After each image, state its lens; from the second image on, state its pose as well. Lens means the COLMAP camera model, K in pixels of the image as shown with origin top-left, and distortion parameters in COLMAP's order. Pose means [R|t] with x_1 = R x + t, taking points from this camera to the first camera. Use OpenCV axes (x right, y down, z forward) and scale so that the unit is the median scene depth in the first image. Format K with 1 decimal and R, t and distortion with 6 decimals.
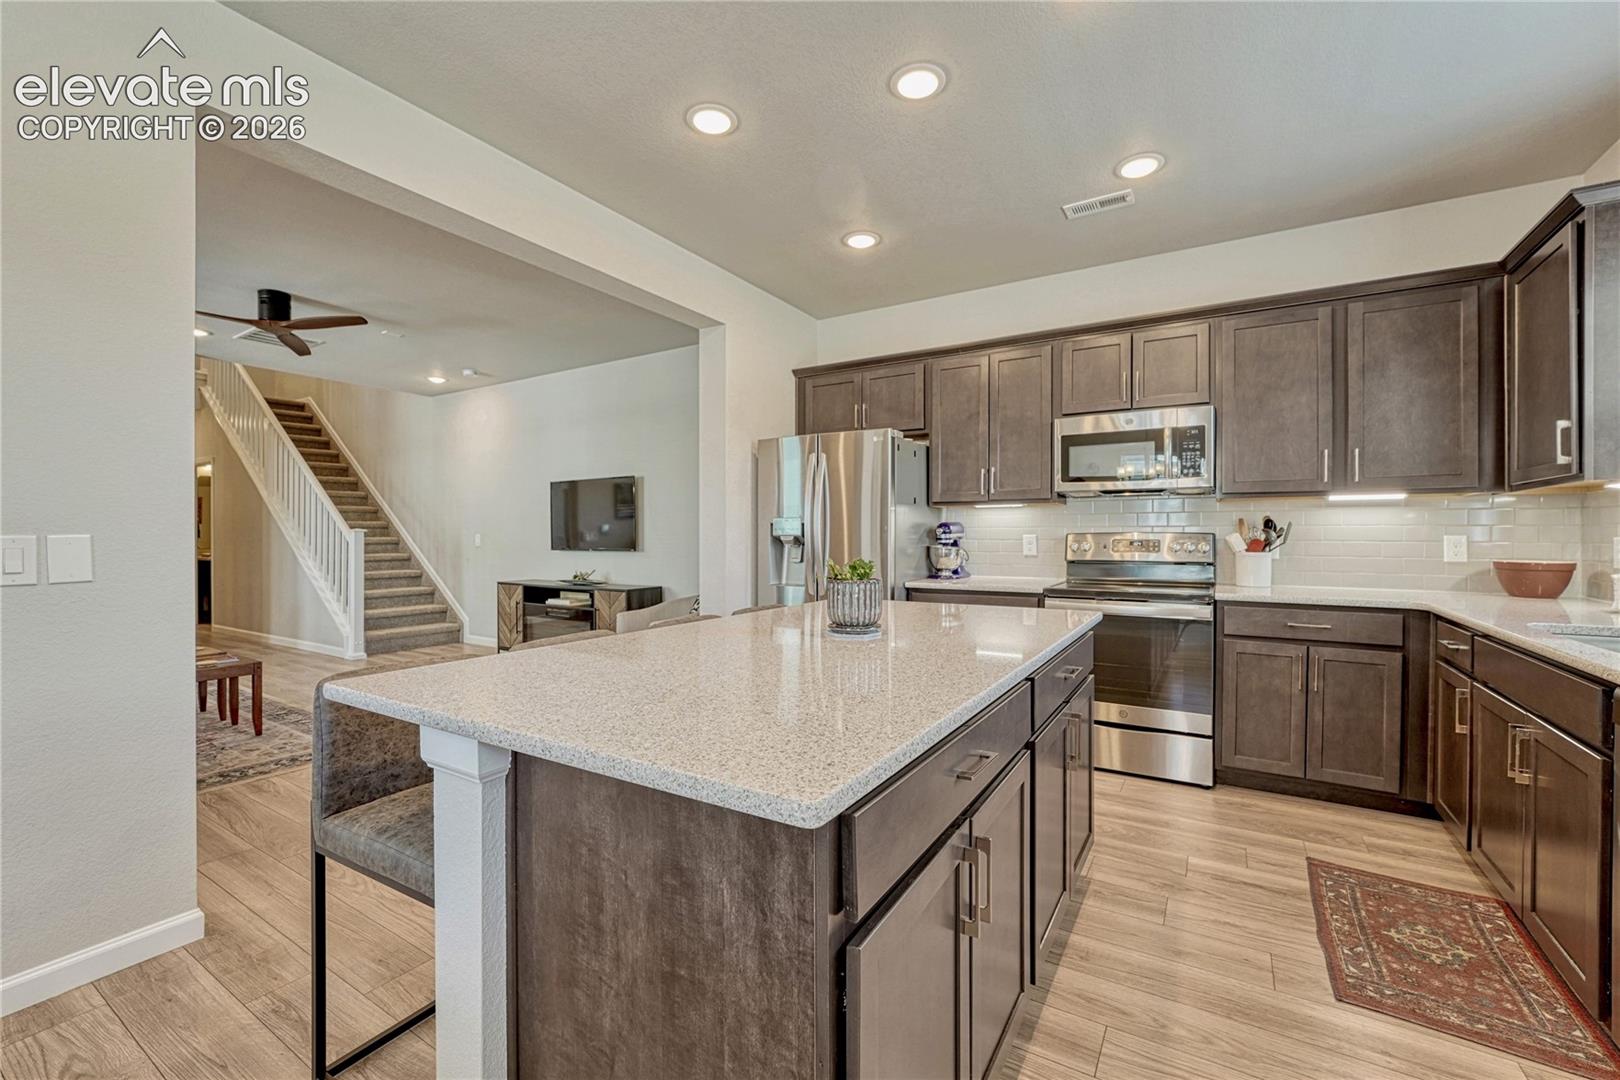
lens RADIAL K [[669.7, 0, 811.9], [0, 669.7, 537.7], [0, 0, 1]] dist [-0.012709, 0.002251]
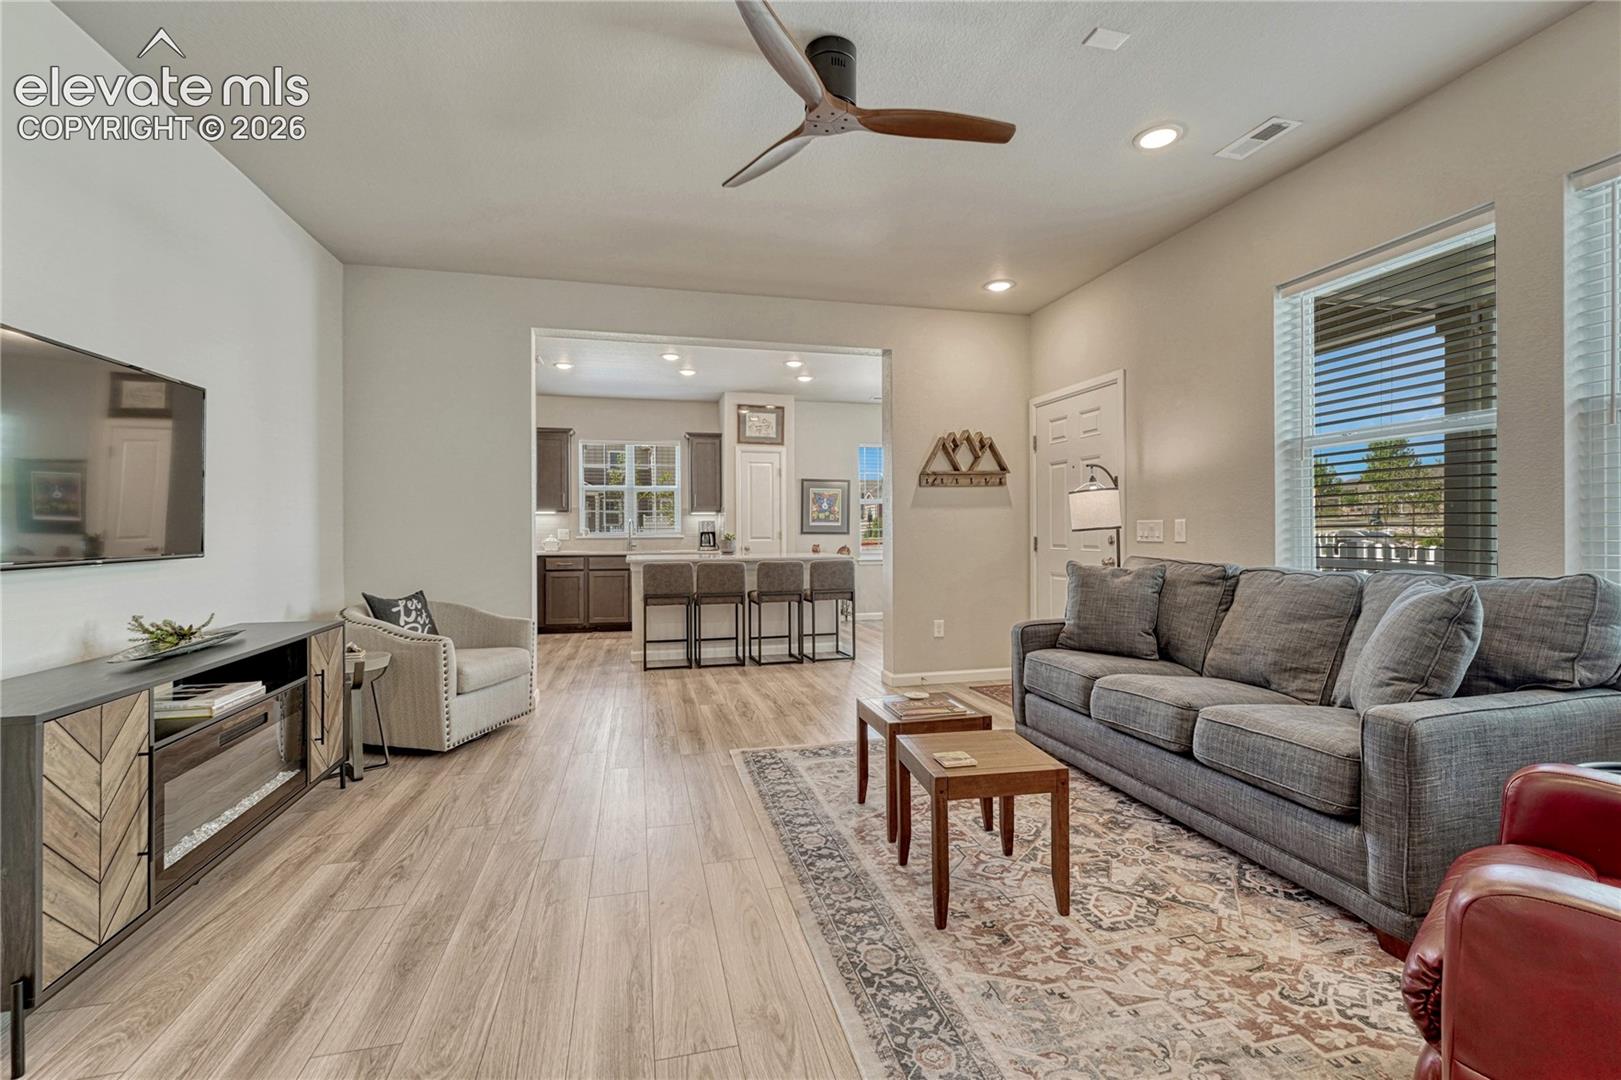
lens RADIAL K [[689.7, 0, 807.5], [0, 689.7, 543.6], [0, 0, 1]] dist [-0.001411, -0.001448]
pose [[-0.706916, -0.009491, 0.707234, -0.839749], [0.008612, 0.999720, 0.022024, 0.003491], [-0.707245, 0.021660, -0.706637, 0.995915]]
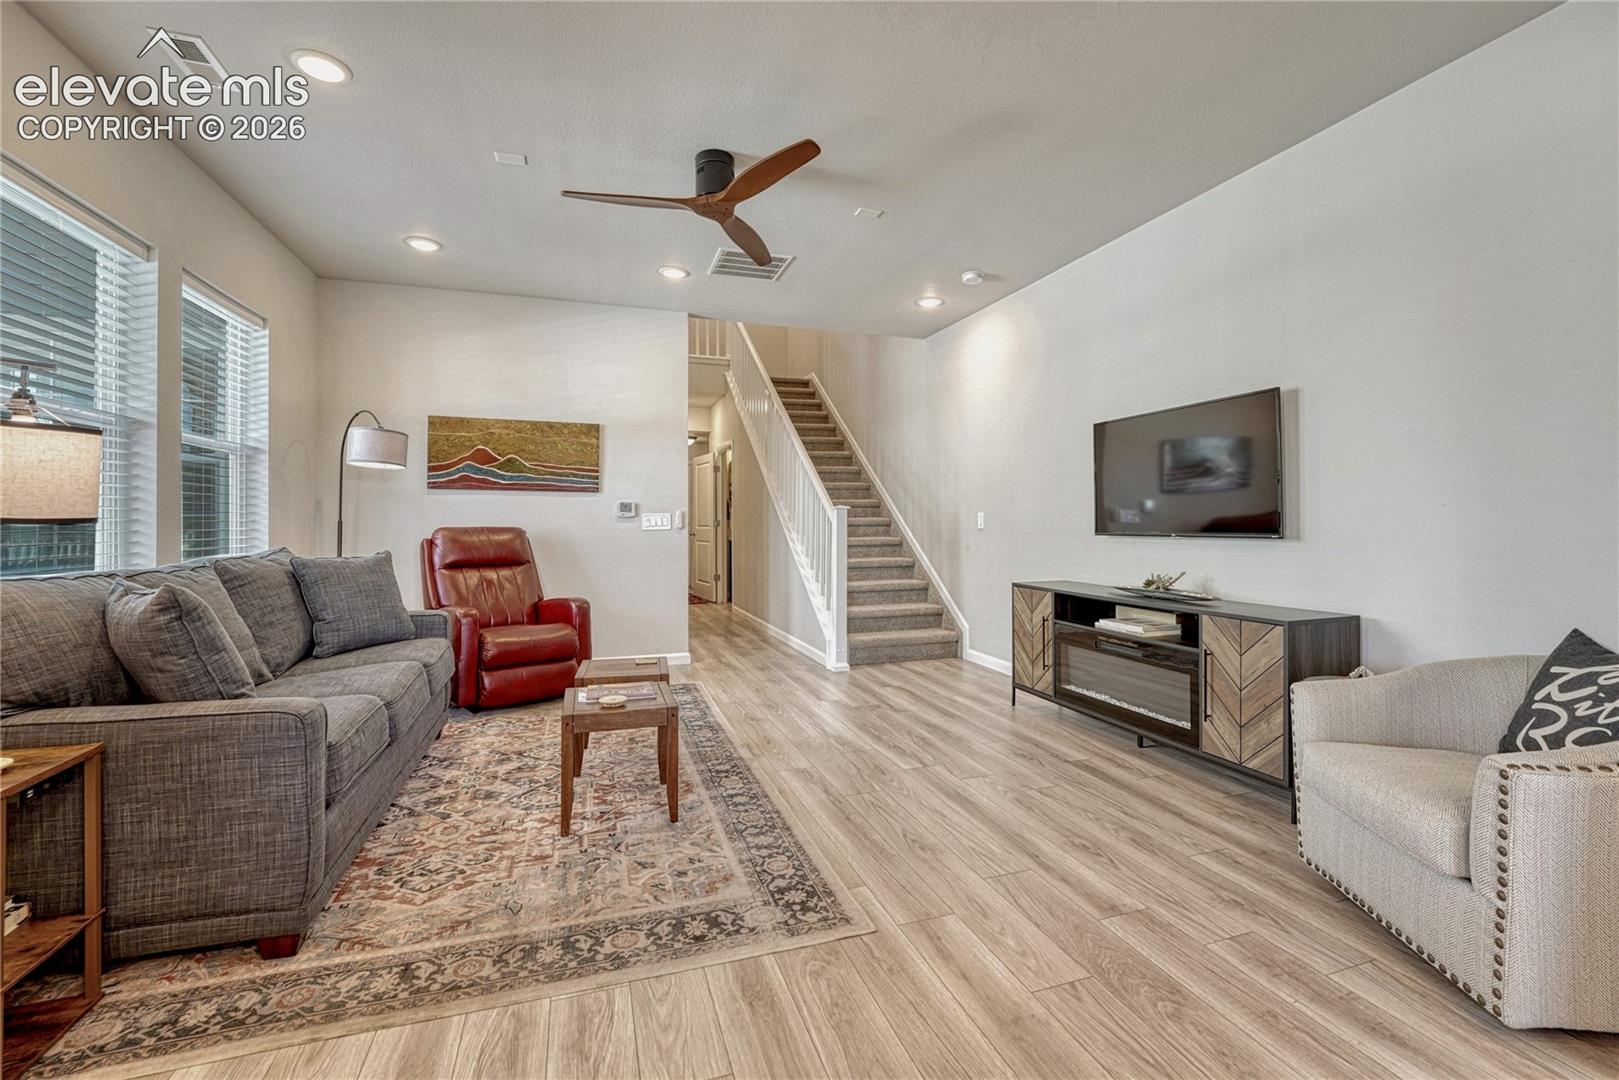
lens RADIAL K [[669.3, 0, 802.0], [0, 669.3, 522.1], [0, 0, 1]] dist [-0.012709, 0.002251]
pose [[0.759997, -0.000482, -0.649927, -0.207659], [-0.000614, 0.999999, -0.001461, 0.007902], [0.649927, 0.001509, 0.759995, 0.379966]]
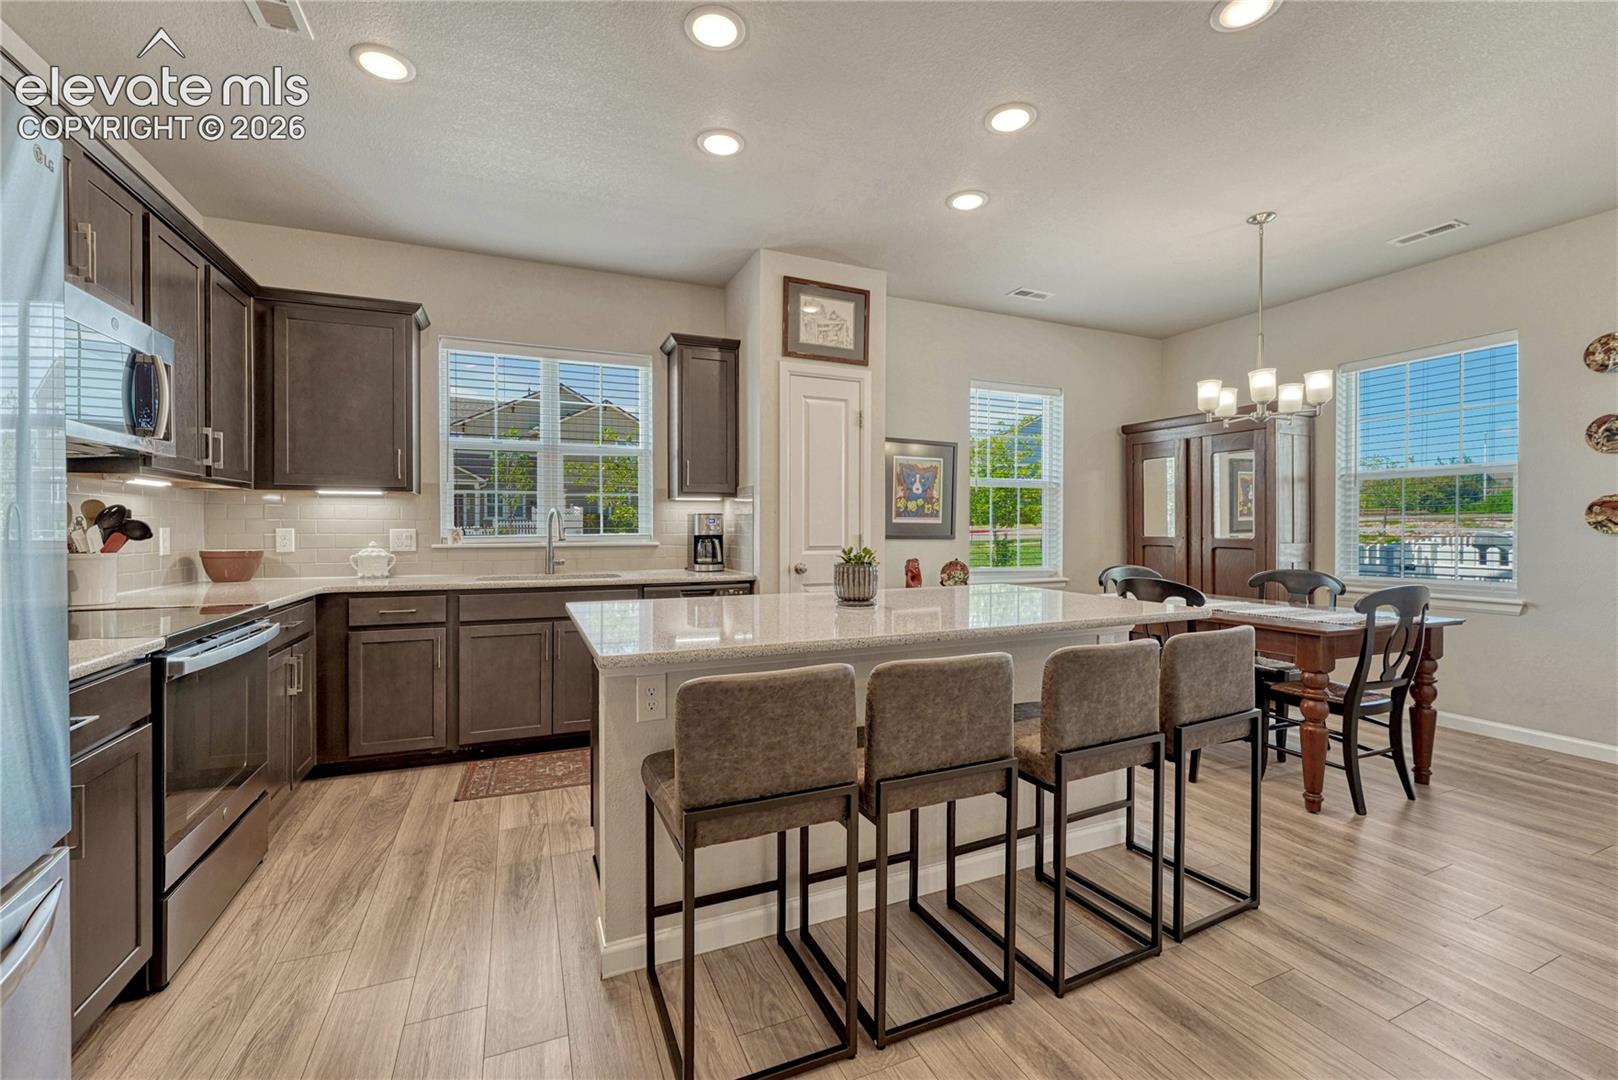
lens RADIAL K [[668.9, 0, 808.8], [0, 668.9, 540.8], [0, 0, 1]] dist [-0.012709, 0.002251]
pose [[-0.814991, -0.012702, 0.579334, -0.184778], [0.003639, 0.999628, 0.027037, -0.003873], [-0.579462, 0.024143, -0.814642, 0.649928]]
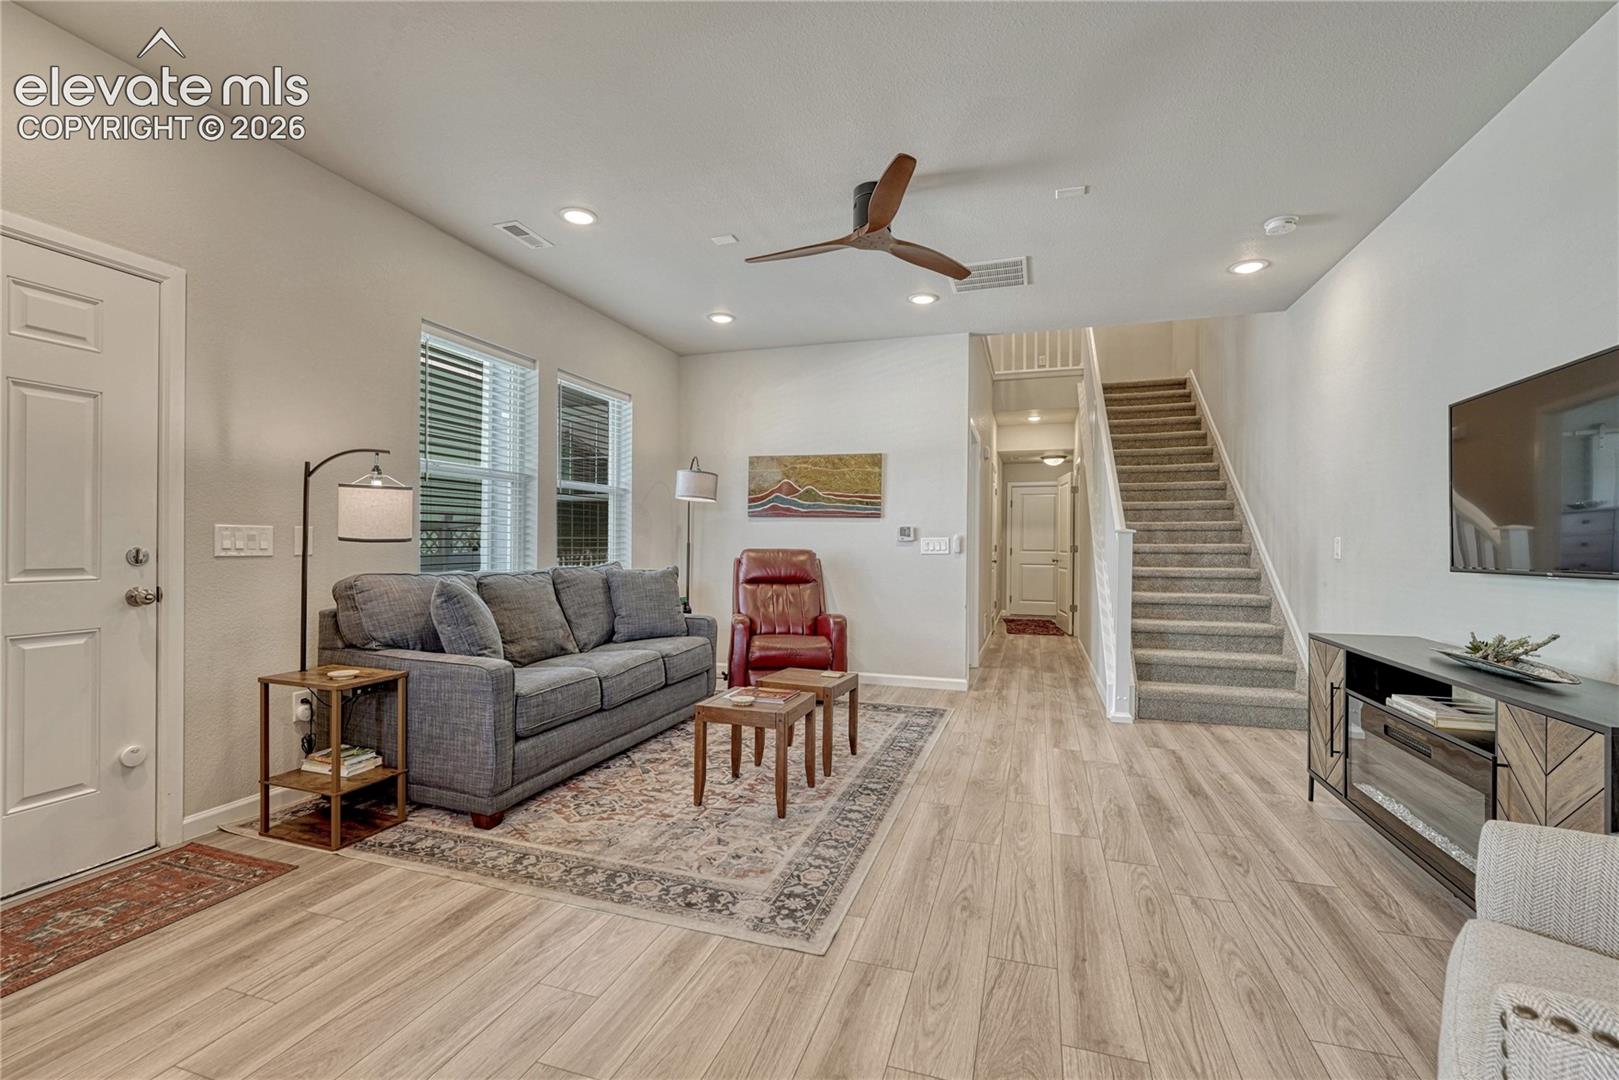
lens RADIAL K [[688.8, 0, 820.3], [0, 688.8, 549.8], [0, 0, 1]] dist [-0.001411, -0.001448]
pose [[0.235009, 0.009042, -0.971951, -0.077685], [-0.011629, 0.999911, 0.006490, 0.007197], [0.971924, 0.009777, 0.235094, 0.555016]]
